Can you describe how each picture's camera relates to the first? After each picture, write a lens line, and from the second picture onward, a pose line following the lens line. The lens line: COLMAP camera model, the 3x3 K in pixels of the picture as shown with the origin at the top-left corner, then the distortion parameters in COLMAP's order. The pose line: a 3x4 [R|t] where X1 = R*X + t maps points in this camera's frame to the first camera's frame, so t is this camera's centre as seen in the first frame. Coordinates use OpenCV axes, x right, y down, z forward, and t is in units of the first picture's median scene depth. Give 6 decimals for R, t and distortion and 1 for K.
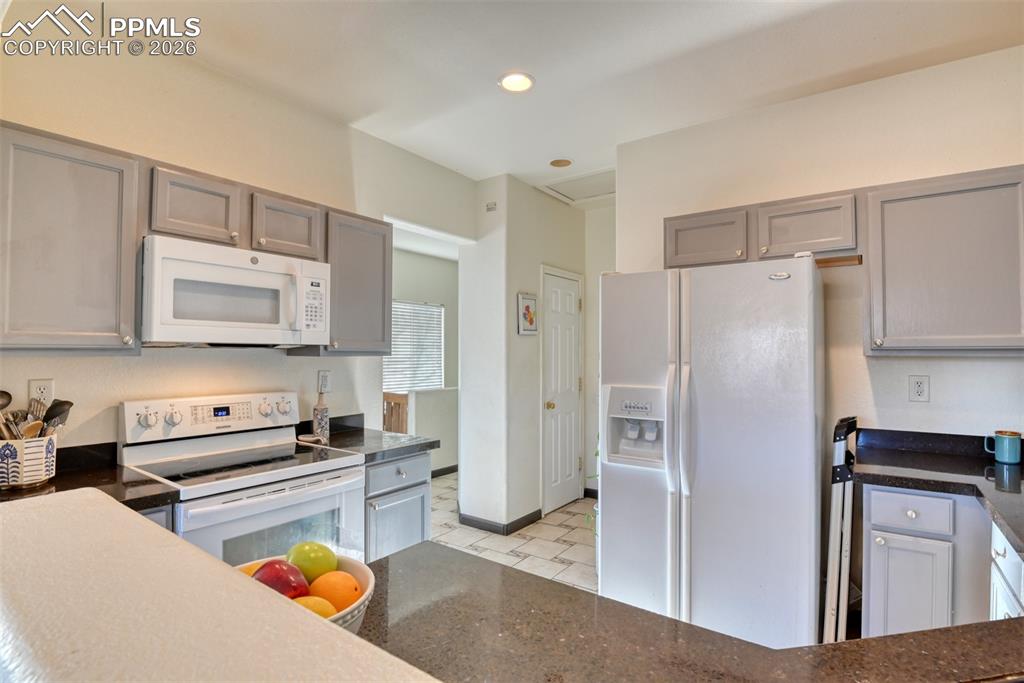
lens RADIAL K [[500.0, 0, 515.3], [0, 500.0, 344.2], [0, 0, 1]] dist [-0.014337, -0.010777]
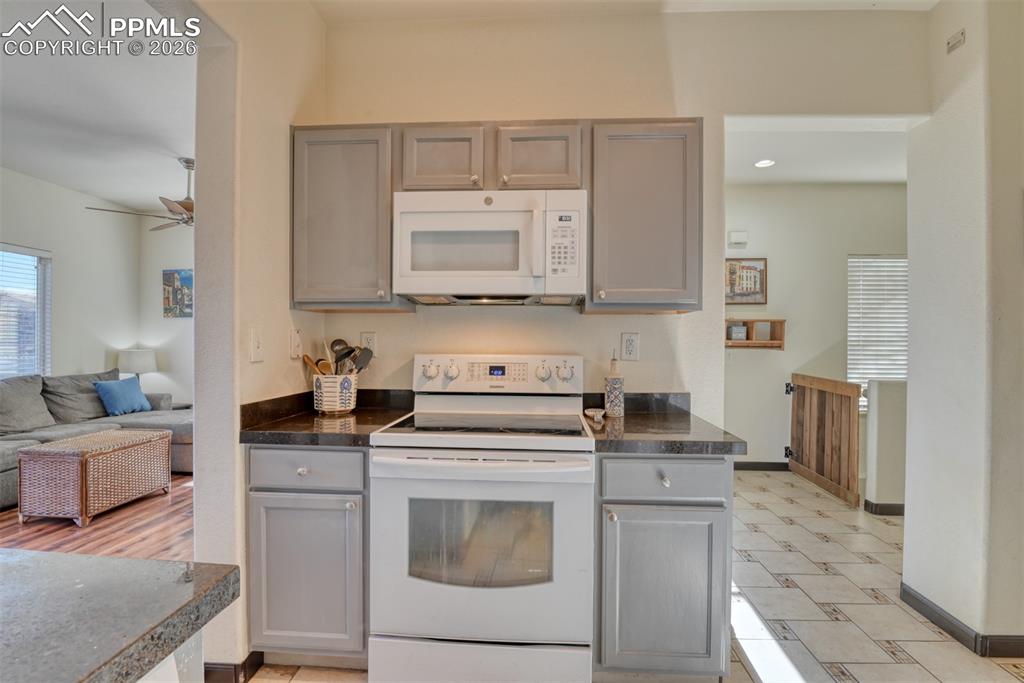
lens RADIAL K [[500.0, 0, 515.3], [0, 500.0, 344.2], [0, 0, 1]] dist [-0.014337, -0.010777]
pose [[0.527569, 0.002531, -0.849508, 0.242964], [0.009503, 0.999915, 0.008880, 0.075215], [0.849459, -0.012758, 0.527500, 0.513958]]
